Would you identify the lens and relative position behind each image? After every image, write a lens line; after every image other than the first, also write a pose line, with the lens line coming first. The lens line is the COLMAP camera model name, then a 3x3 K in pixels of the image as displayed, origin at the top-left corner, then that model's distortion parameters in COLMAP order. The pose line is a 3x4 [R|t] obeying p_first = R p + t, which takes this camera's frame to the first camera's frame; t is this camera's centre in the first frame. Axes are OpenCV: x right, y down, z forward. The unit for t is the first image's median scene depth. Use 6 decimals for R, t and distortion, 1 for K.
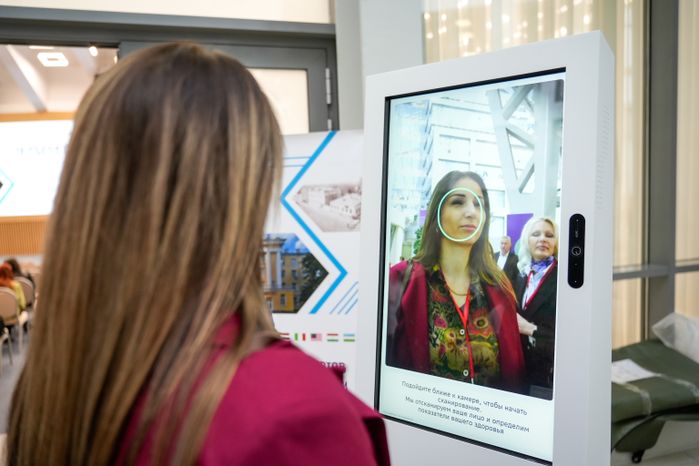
lens RADIAL K [[560.2, 0, 350.3], [0, 560.2, 237.0], [0, 0, 1]] dist [-0.004790, -0.002968]
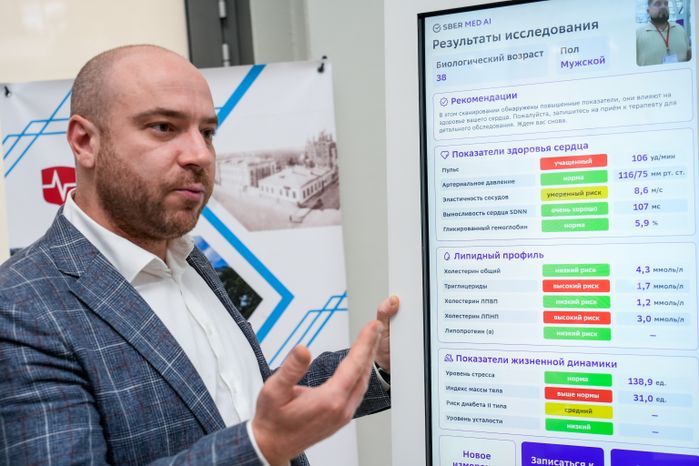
lens RADIAL K [[1037.0, 0, 347.5], [0, 1037.0, 235.4], [0, 0, 1]] dist [0.059608, 0.000000]
pose [[0.981694, -0.045121, 0.185043, -0.152097], [0.048629, 0.998712, -0.014463, 0.016876], [-0.184152, 0.023197, 0.982624, -0.117056]]
